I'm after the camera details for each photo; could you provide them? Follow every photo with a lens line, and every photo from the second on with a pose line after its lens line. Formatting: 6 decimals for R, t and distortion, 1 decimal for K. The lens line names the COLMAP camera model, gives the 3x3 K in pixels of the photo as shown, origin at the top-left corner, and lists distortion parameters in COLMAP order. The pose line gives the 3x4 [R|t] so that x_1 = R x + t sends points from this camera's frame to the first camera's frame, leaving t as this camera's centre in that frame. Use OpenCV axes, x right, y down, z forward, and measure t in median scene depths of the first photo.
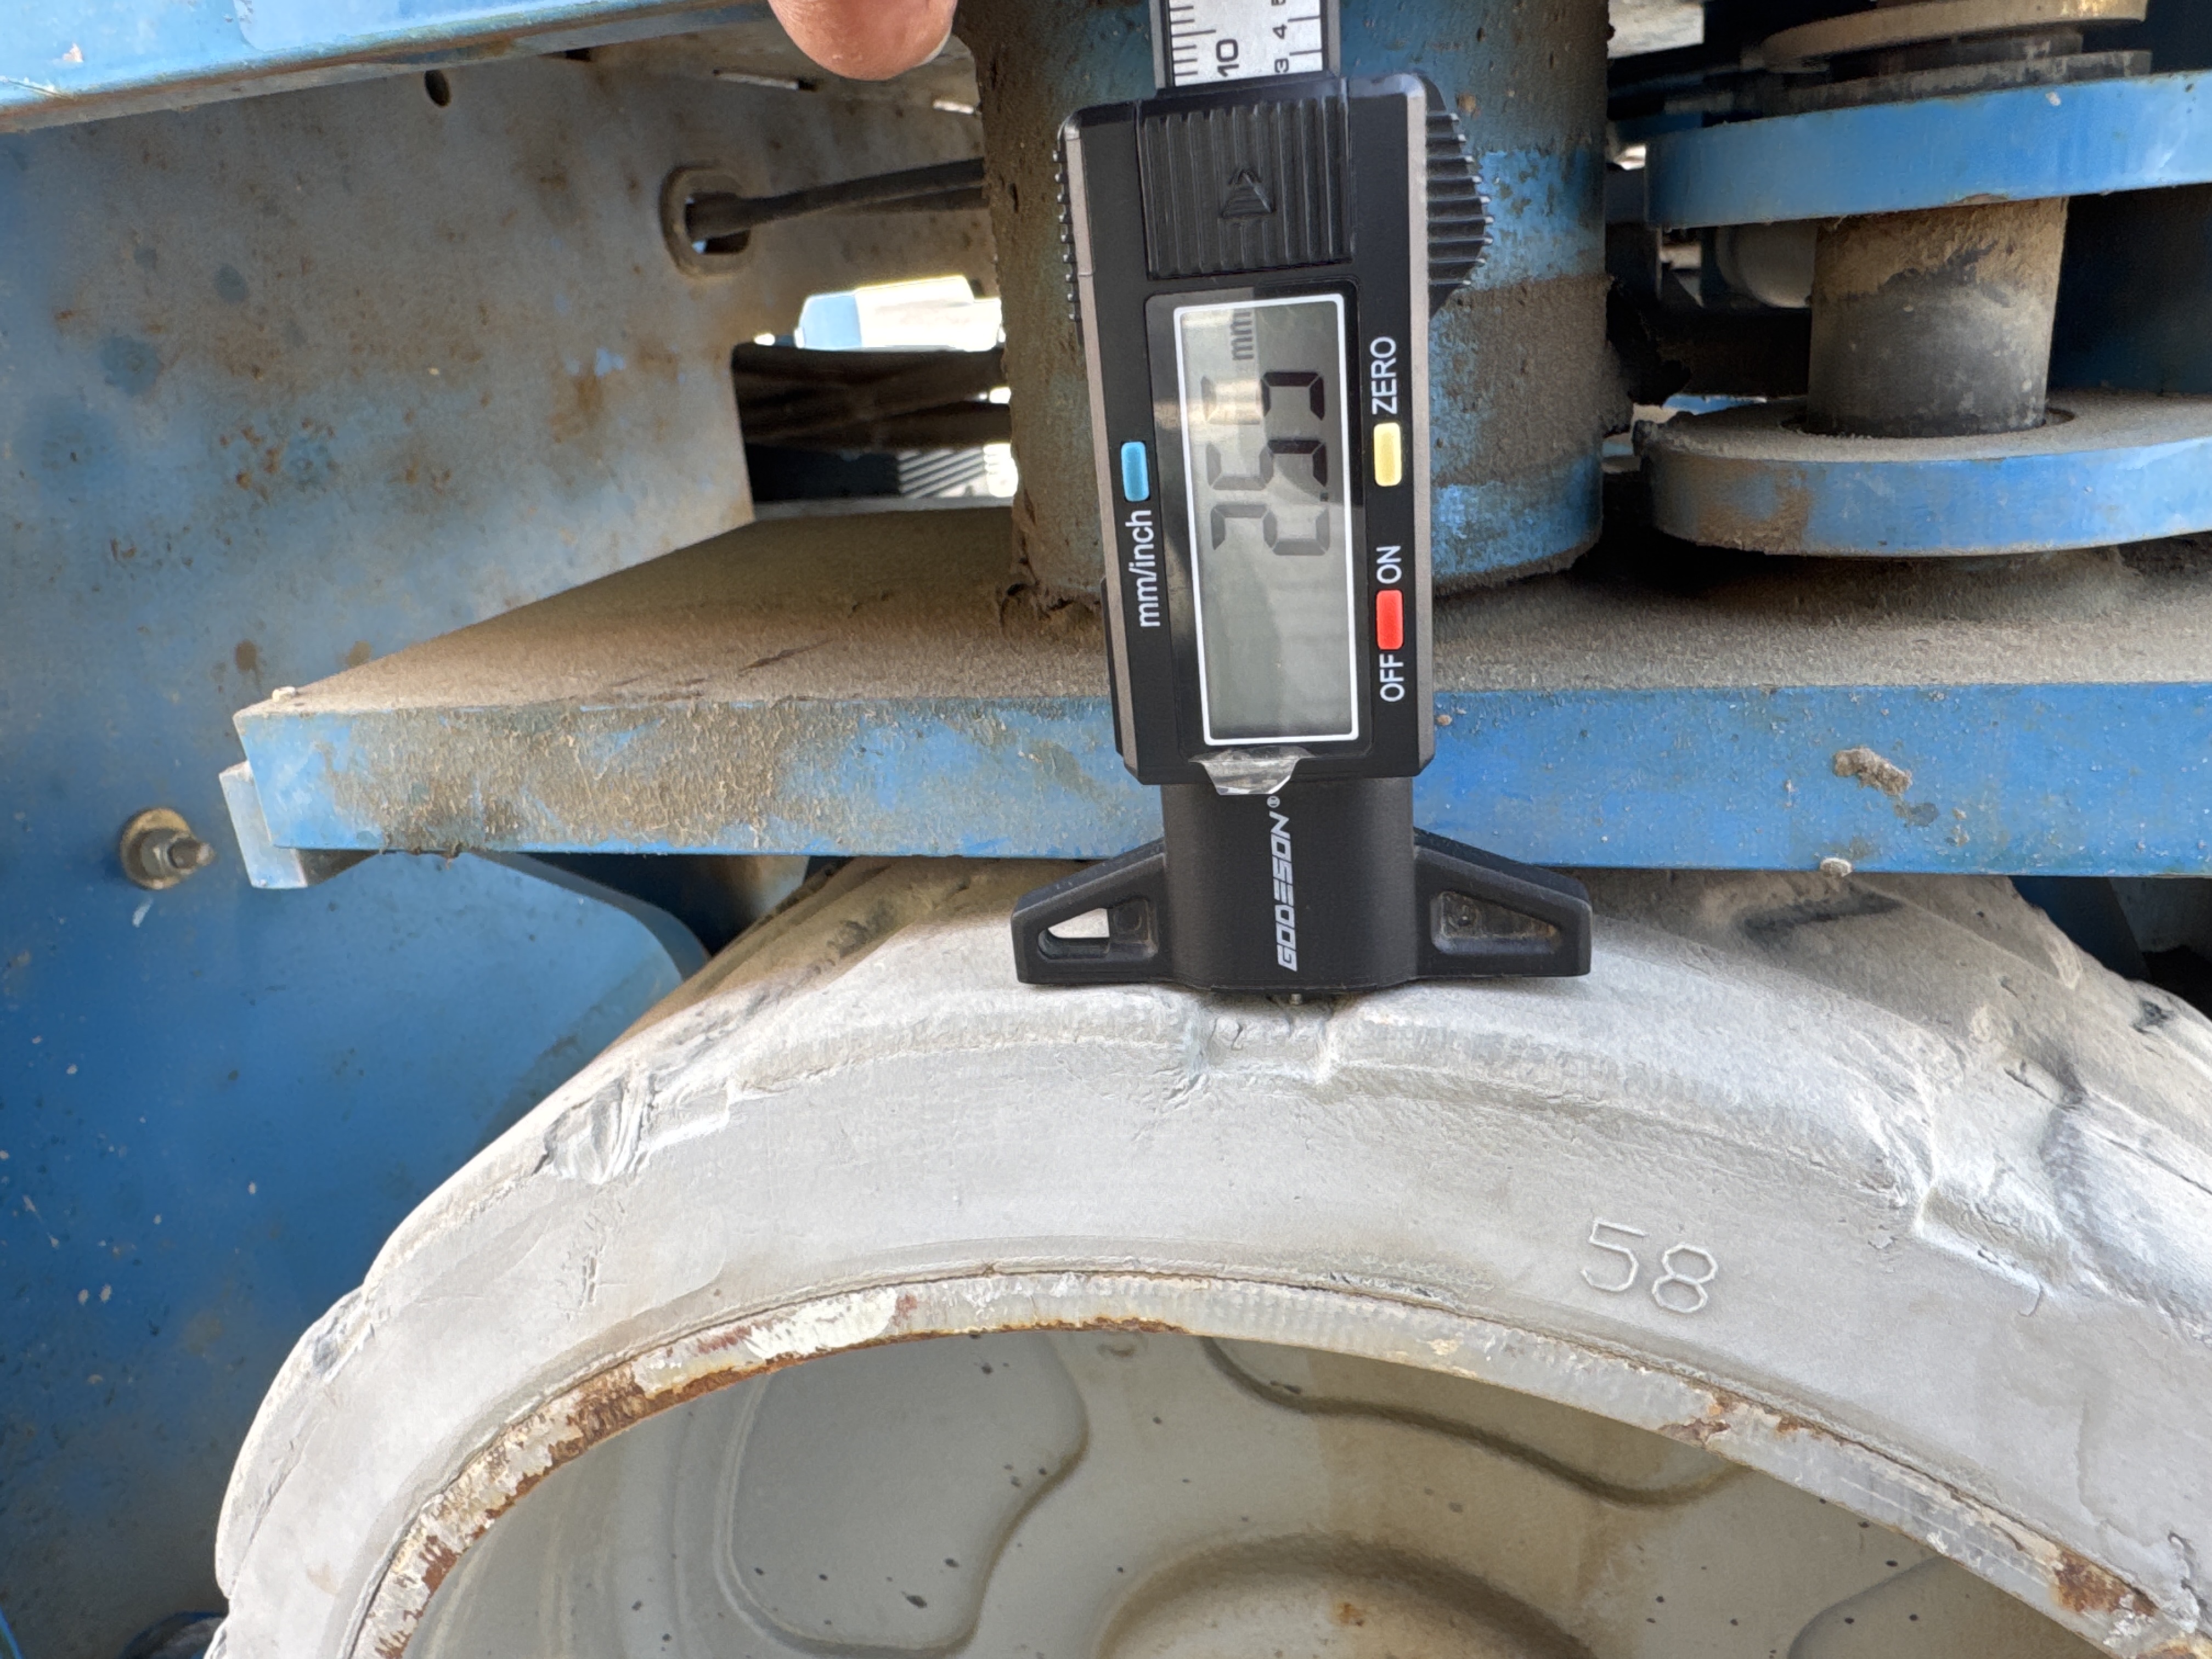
lens RADIAL K [[1593.0, 0, 1114.5], [0, 1593.0, 837.2], [0, 0, 1]] dist [-0.010118, 0.003864]
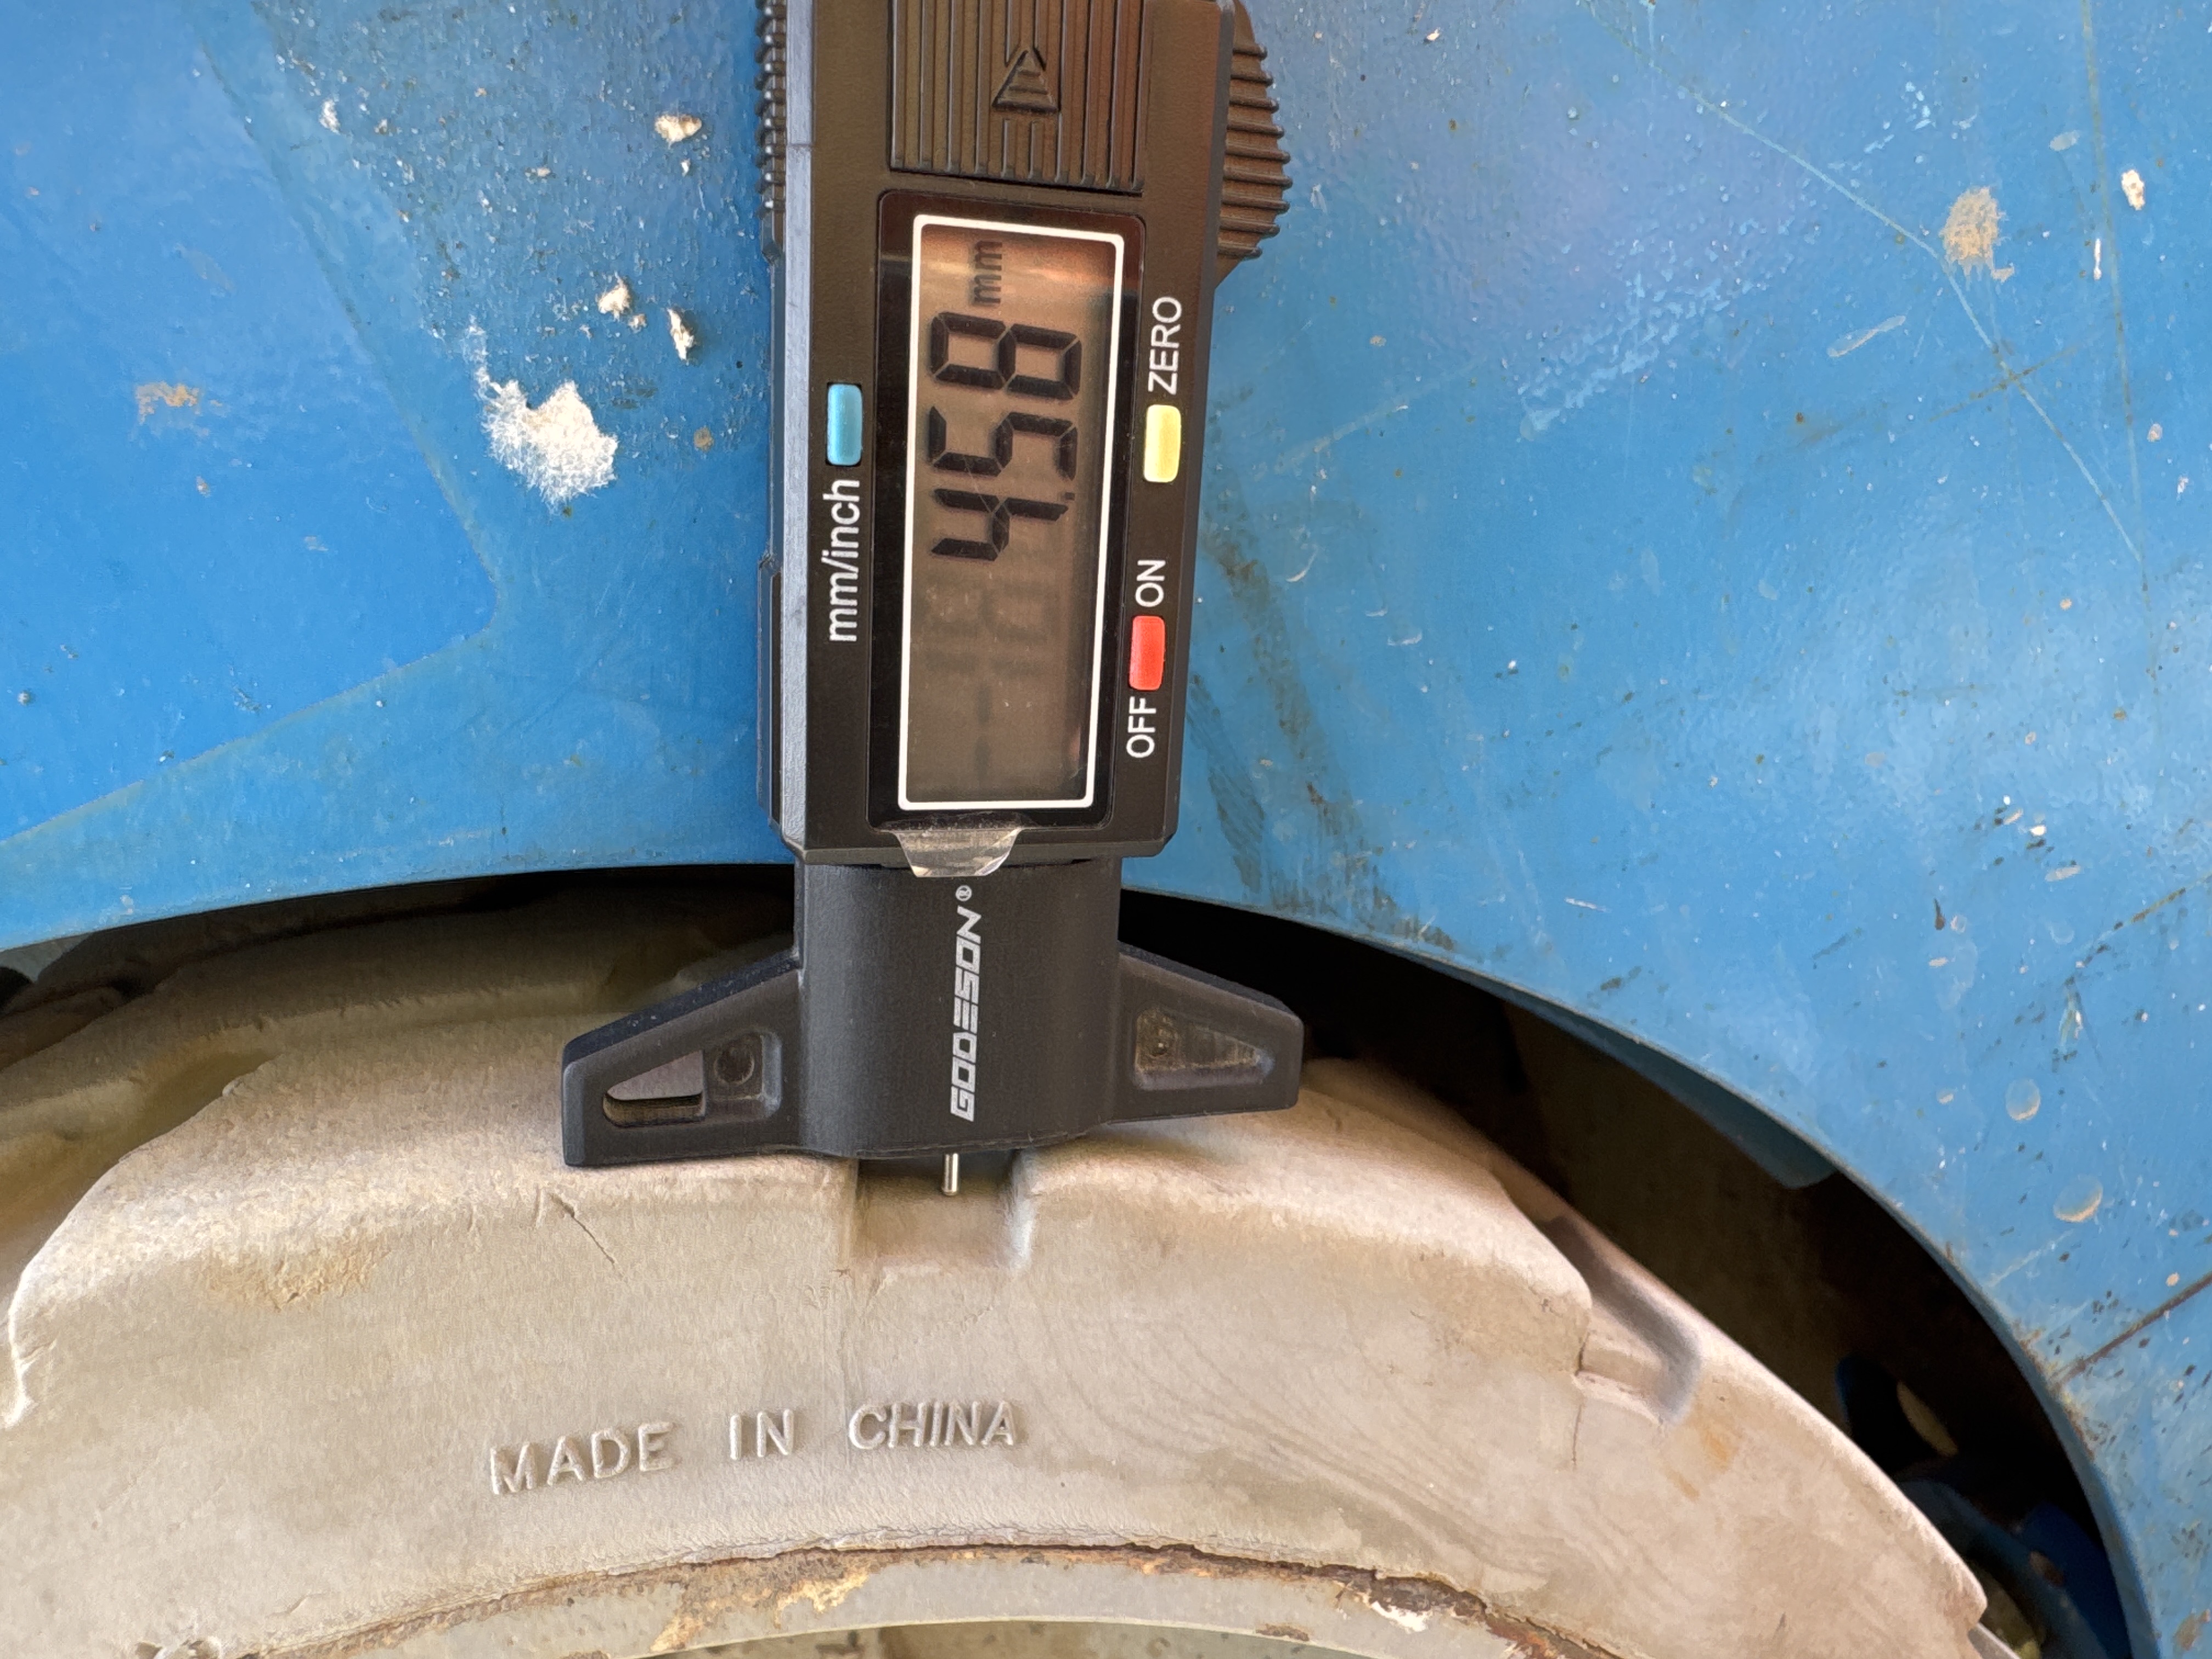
lens RADIAL K [[1593.0, 0, 1114.5], [0, 1593.0, 837.2], [0, 0, 1]] dist [-0.010118, 0.003864]
pose [[0.889212, 0.031065, 0.456439, -0.195988], [0.036089, 0.989820, -0.137674, 0.062230], [-0.456069, 0.138894, 0.879039, 0.304679]]
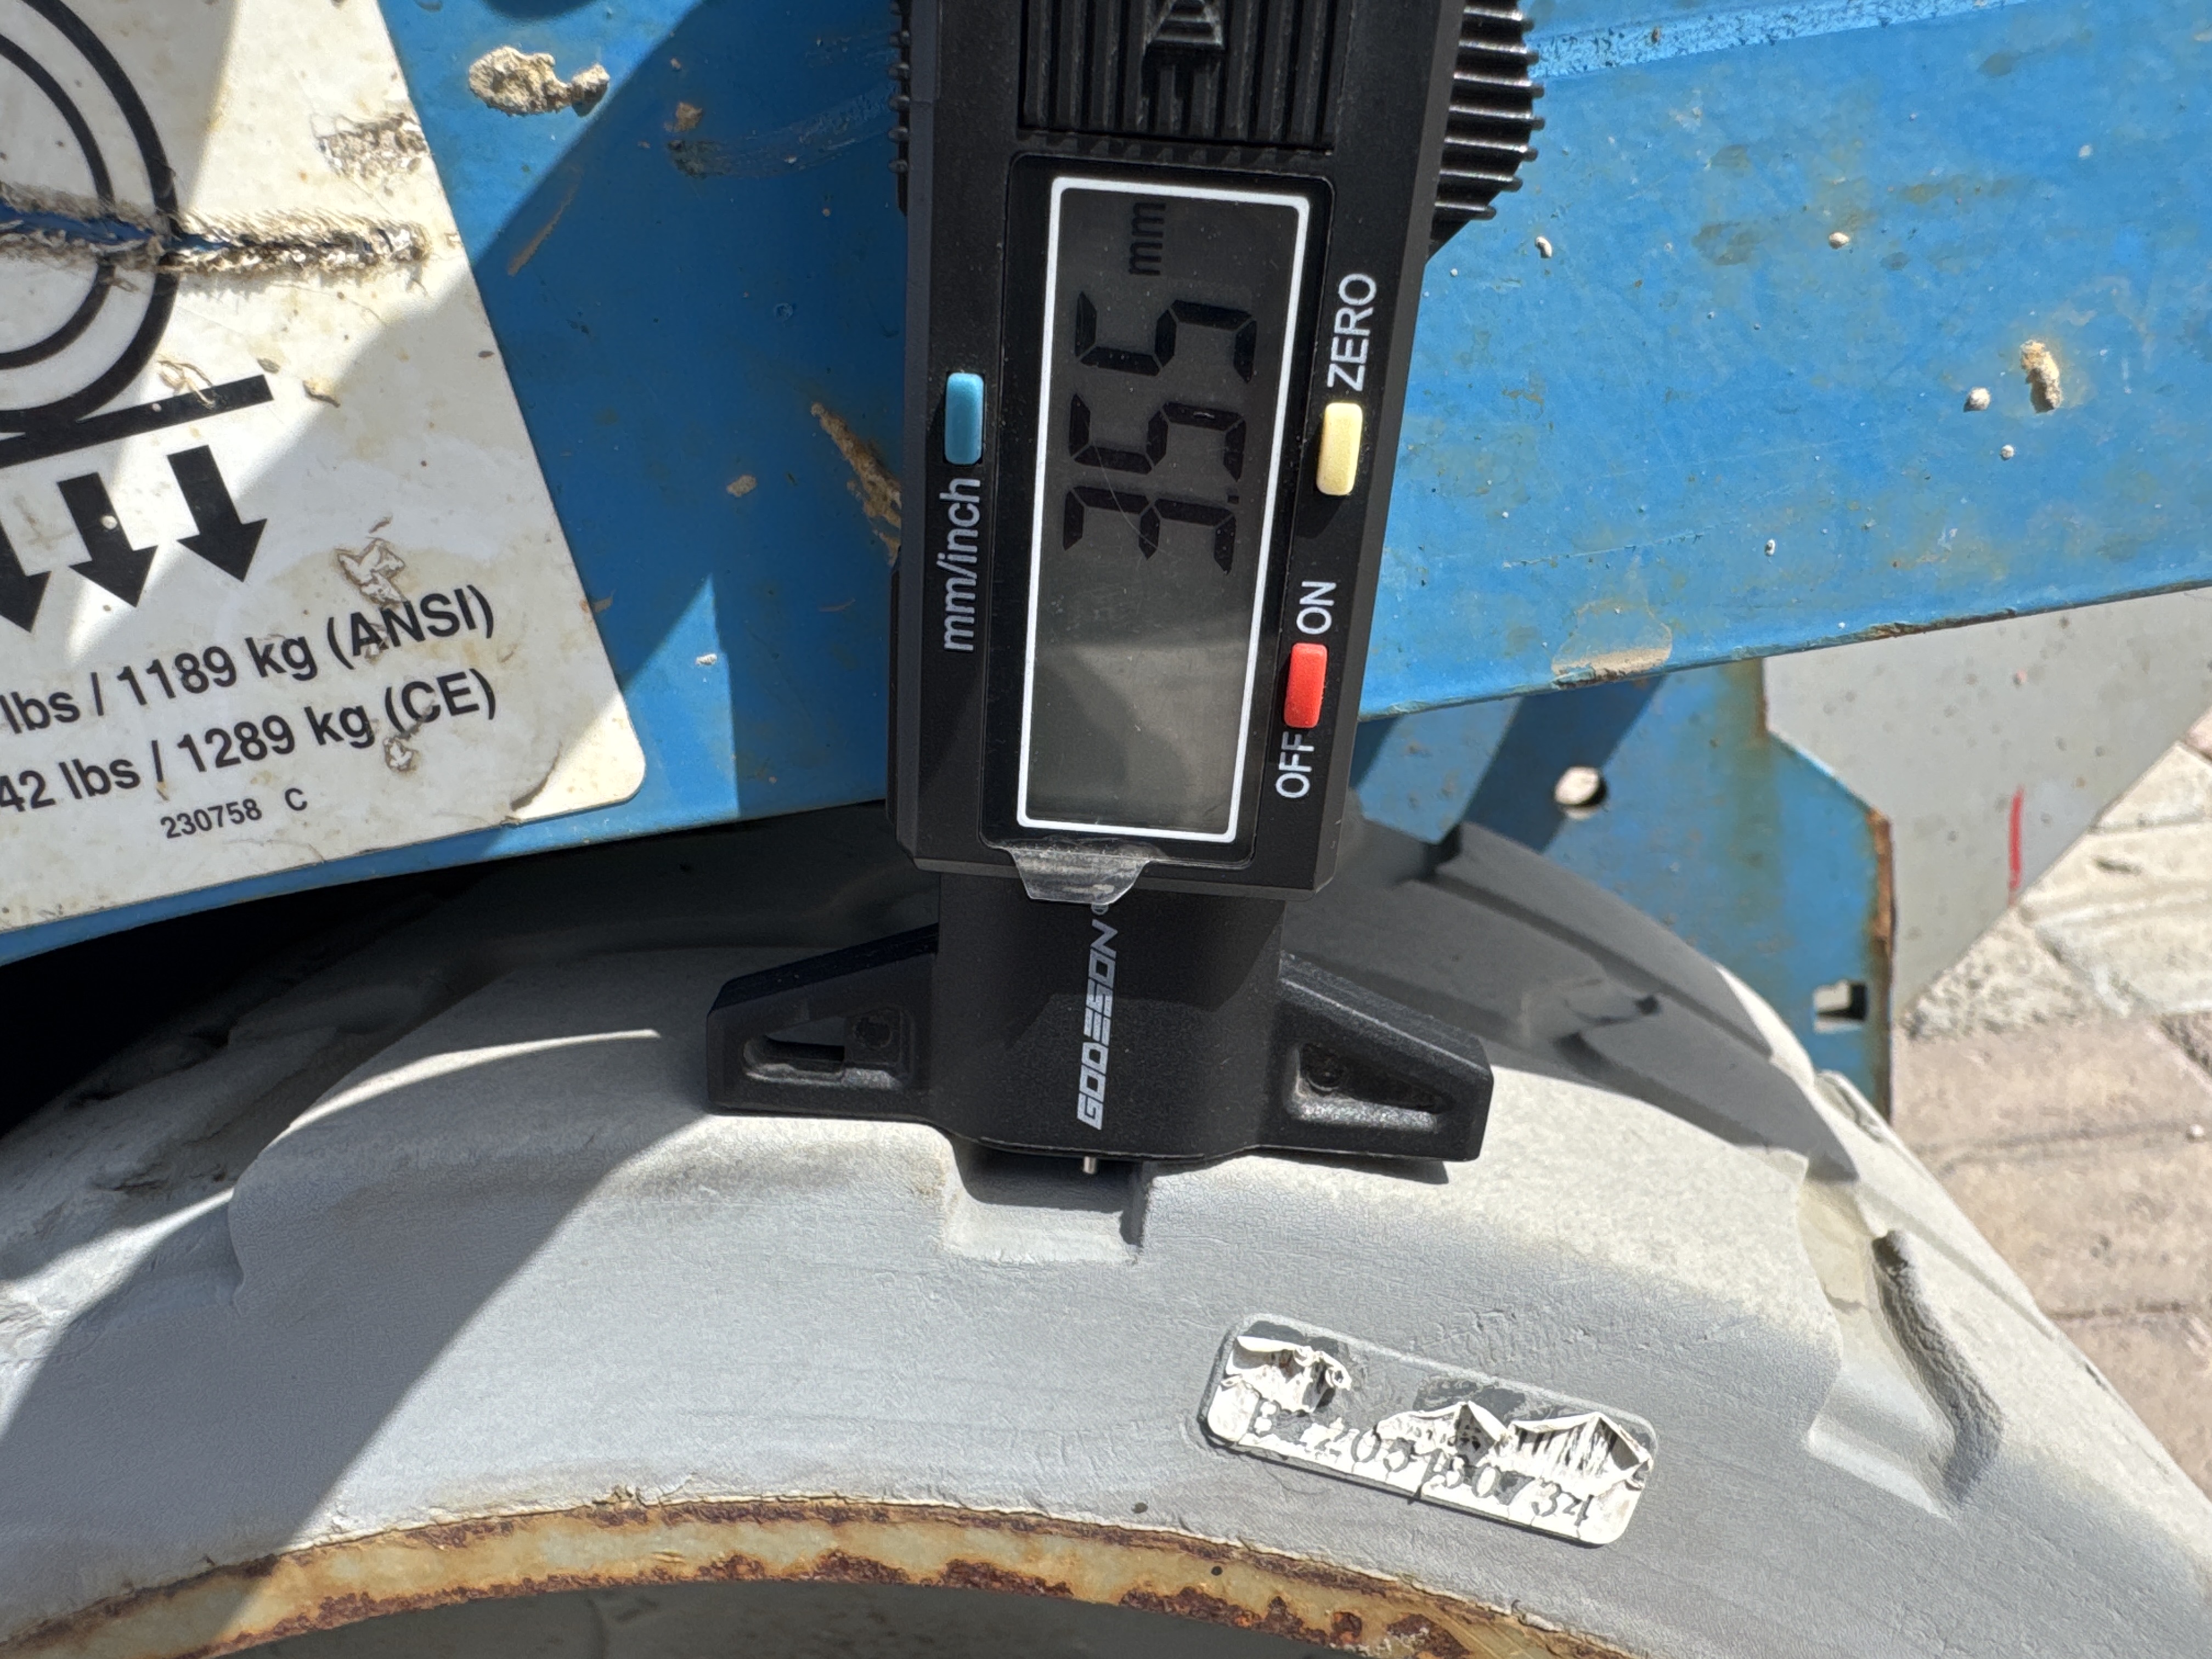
lens RADIAL K [[1593.0, 0, 1114.5], [0, 1593.0, 837.2], [0, 0, 1]] dist [-0.010118, 0.003864]
pose [[0.979540, 0.099908, 0.174697, -0.022528], [-0.107510, 0.993603, 0.034579, -0.082520], [-0.170124, -0.052653, 0.984015, 0.314414]]
